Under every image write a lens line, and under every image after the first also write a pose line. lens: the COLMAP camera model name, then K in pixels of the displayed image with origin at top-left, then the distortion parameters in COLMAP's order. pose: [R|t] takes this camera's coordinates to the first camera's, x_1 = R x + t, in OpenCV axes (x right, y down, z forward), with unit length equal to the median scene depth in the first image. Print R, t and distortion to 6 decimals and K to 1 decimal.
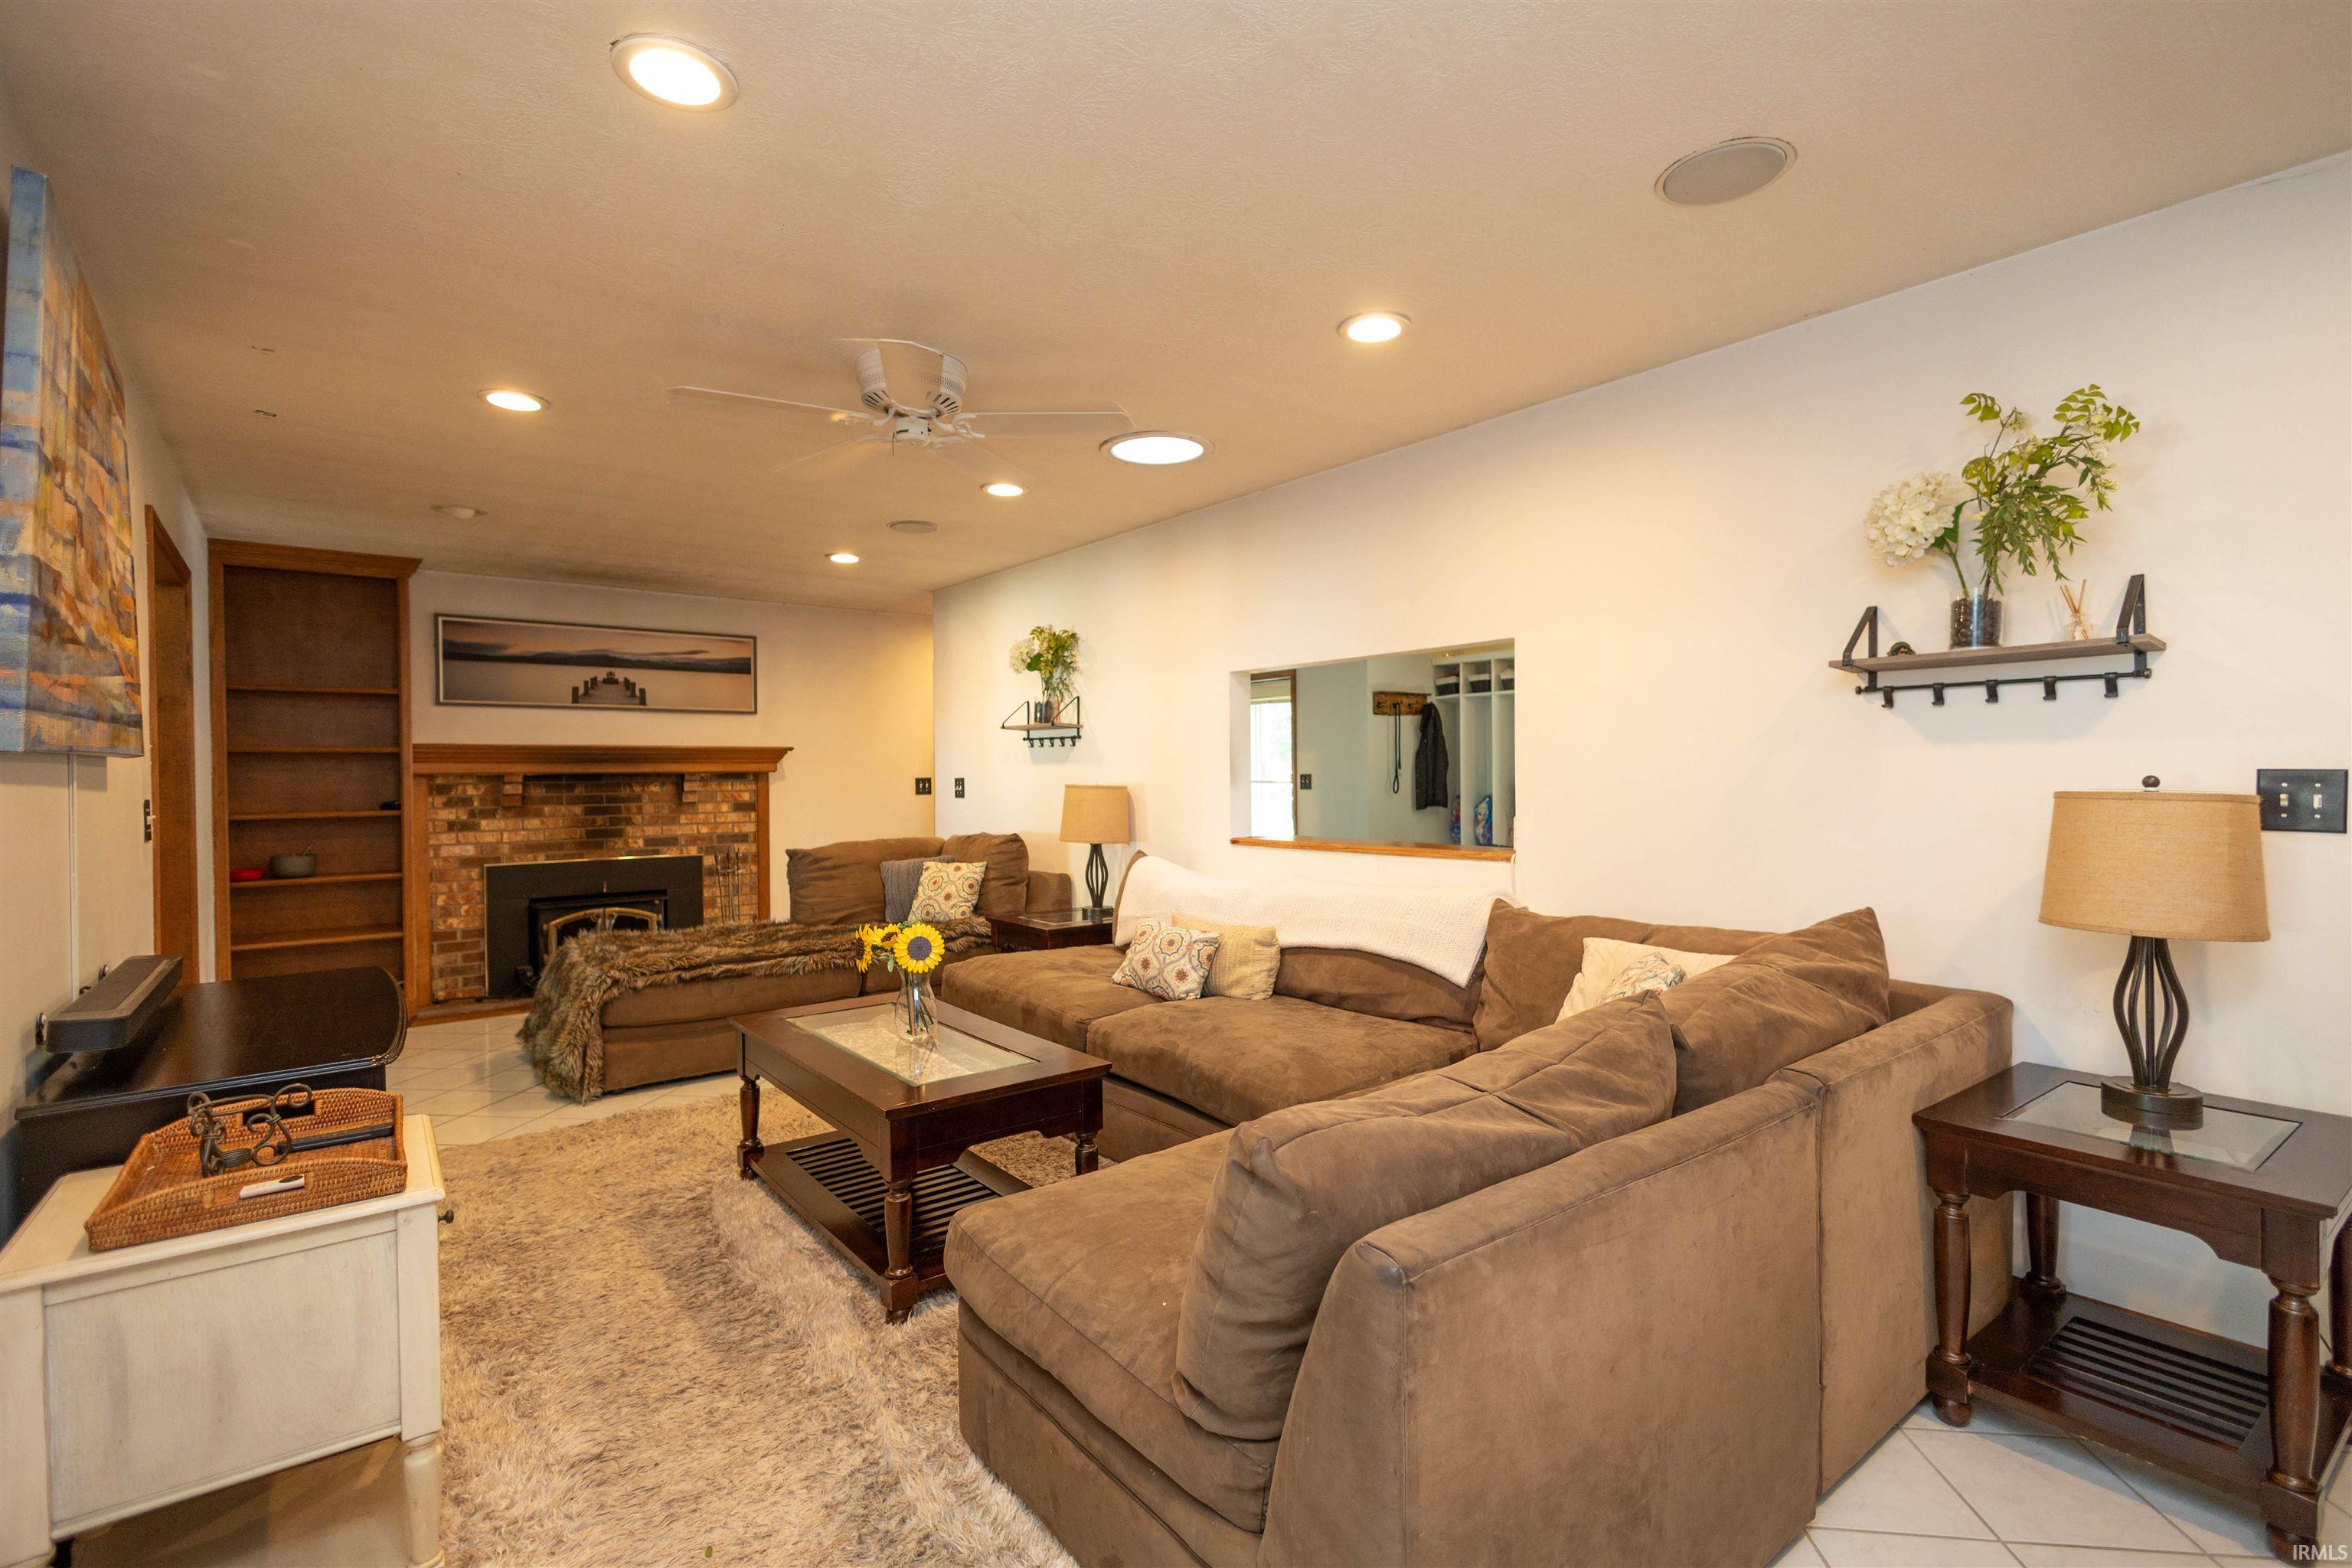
lens RADIAL K [[1096.3, 0, 1184.0], [0, 1096.3, 781.4], [0, 0, 1]] dist [0.005162, 0.000469]
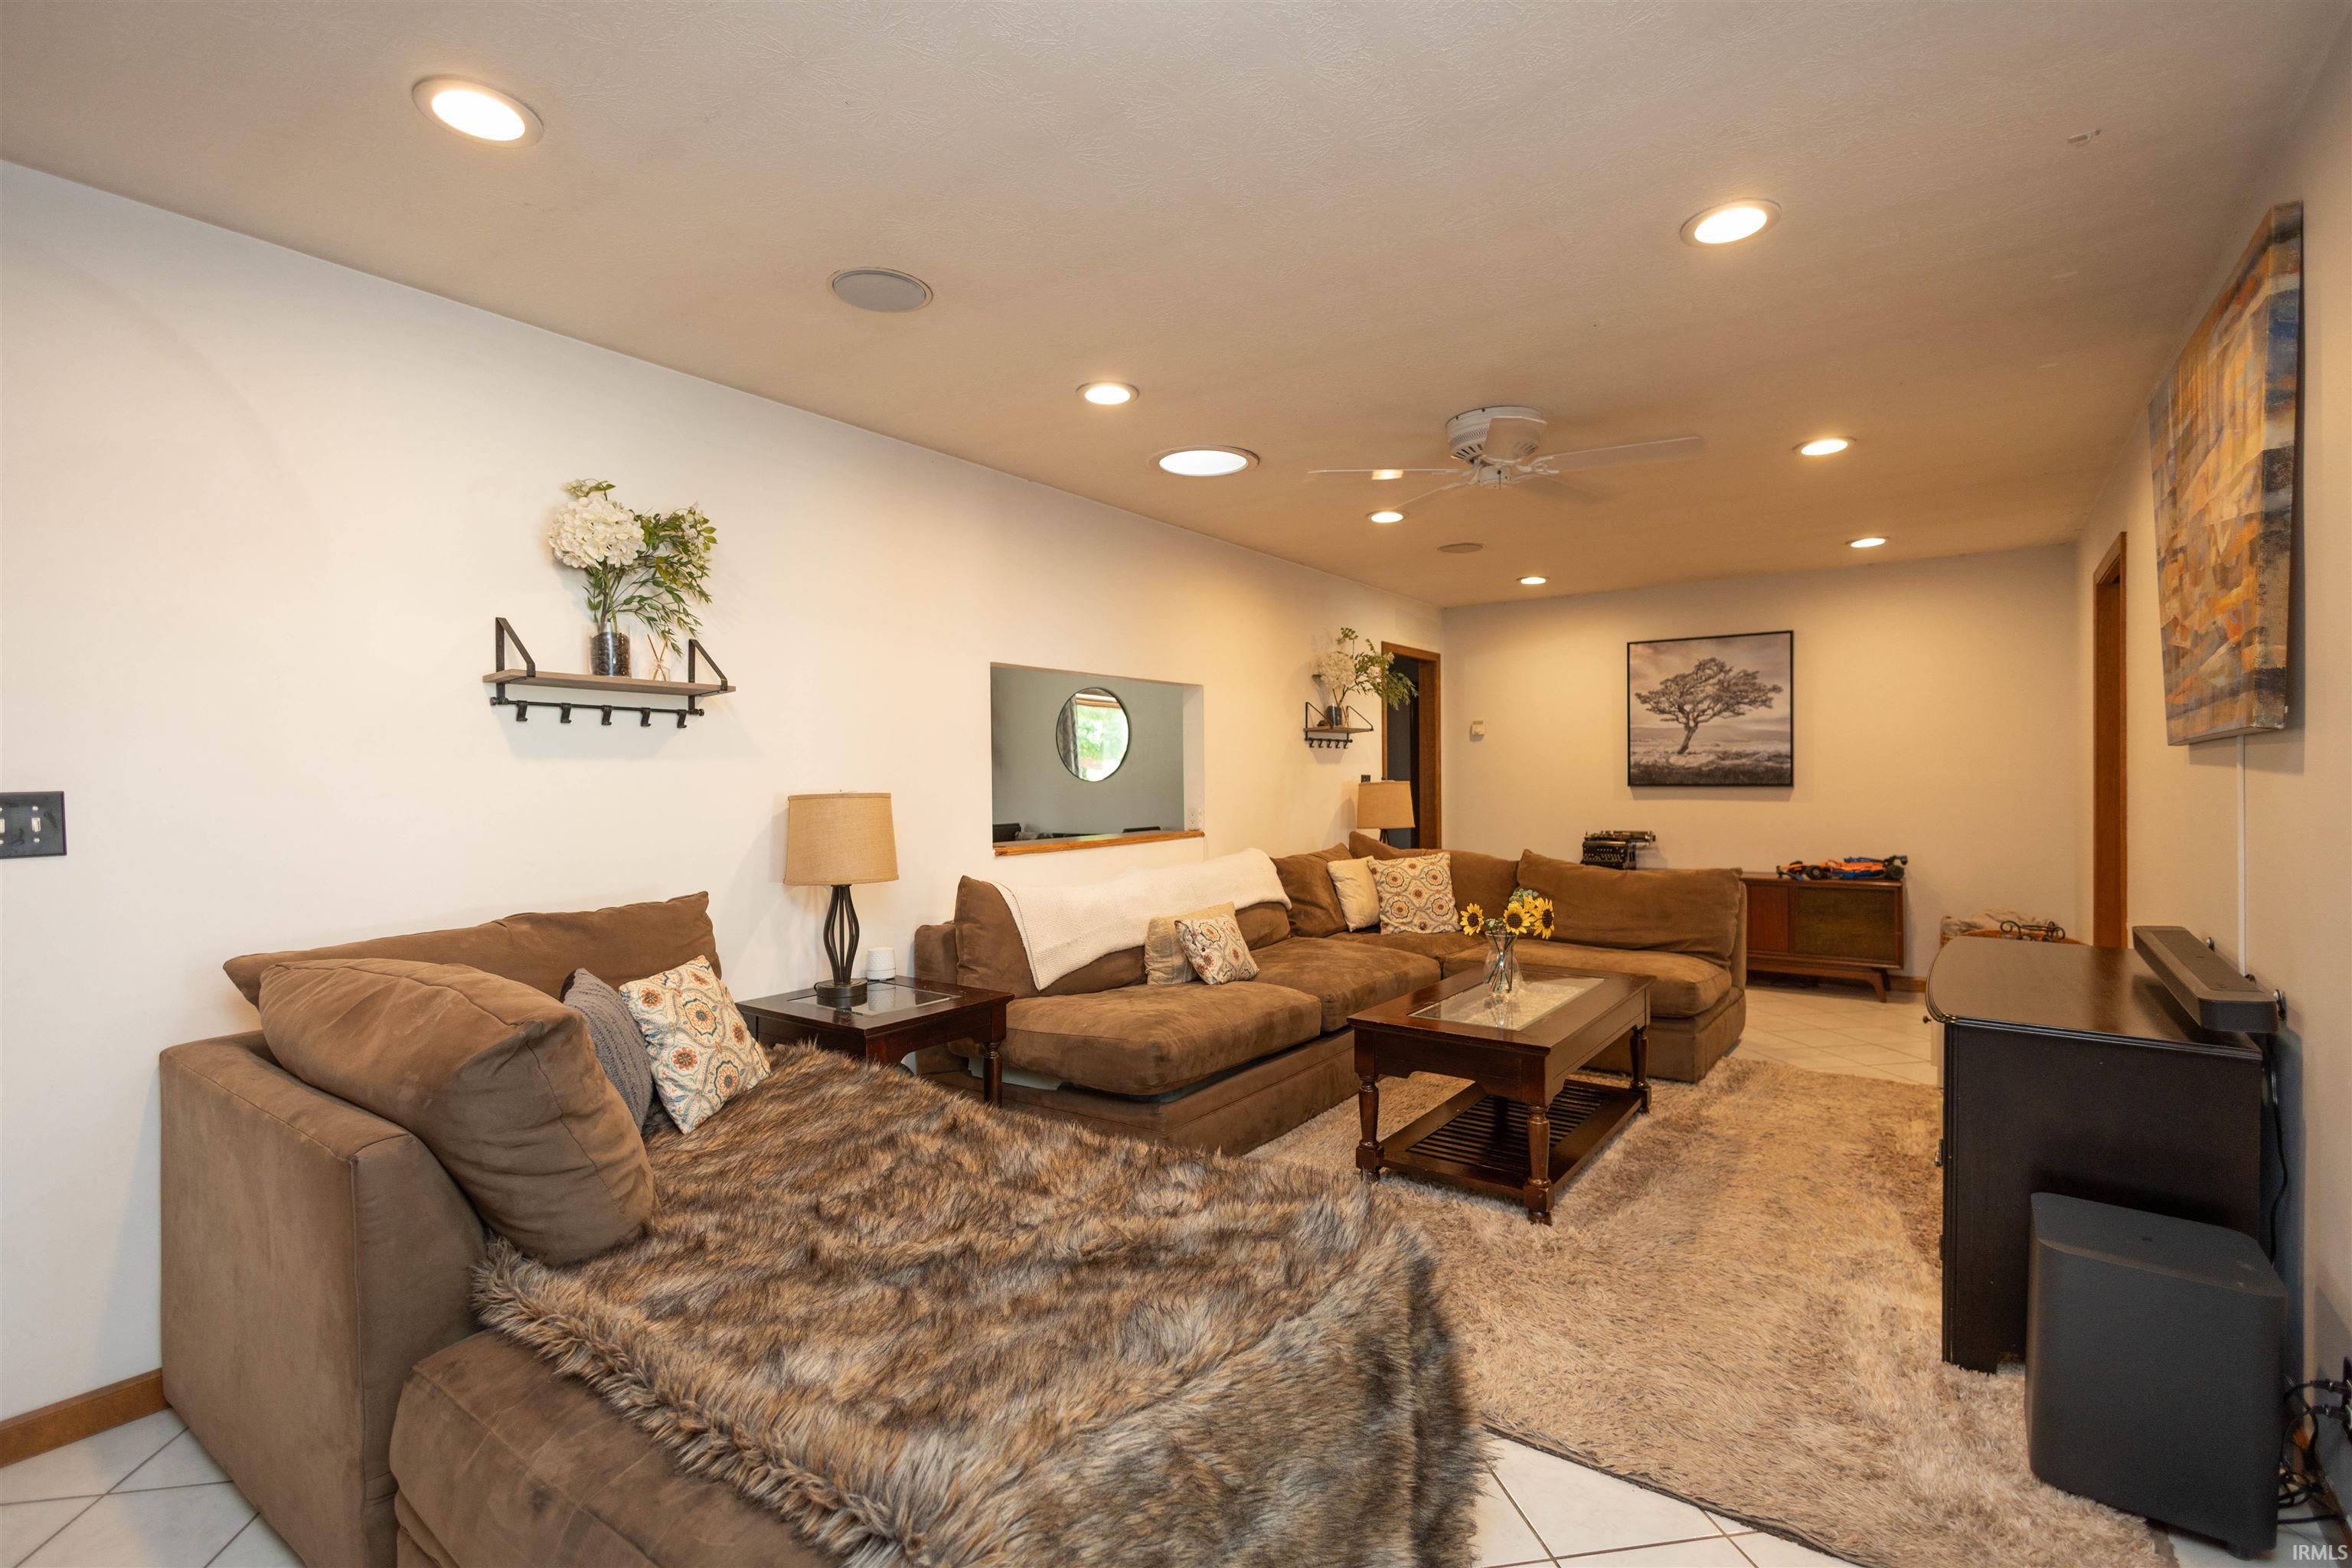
lens RADIAL K [[1096.3, 0, 1182.2], [0, 1096.3, 775.3], [0, 0, 1]] dist [0.005162, 0.000469]
pose [[-0.285645, 0.009384, 0.958290, -0.636047], [0.015873, 0.999861, -0.005060, -0.001287], [-0.958204, 0.013765, -0.285754, 0.838815]]
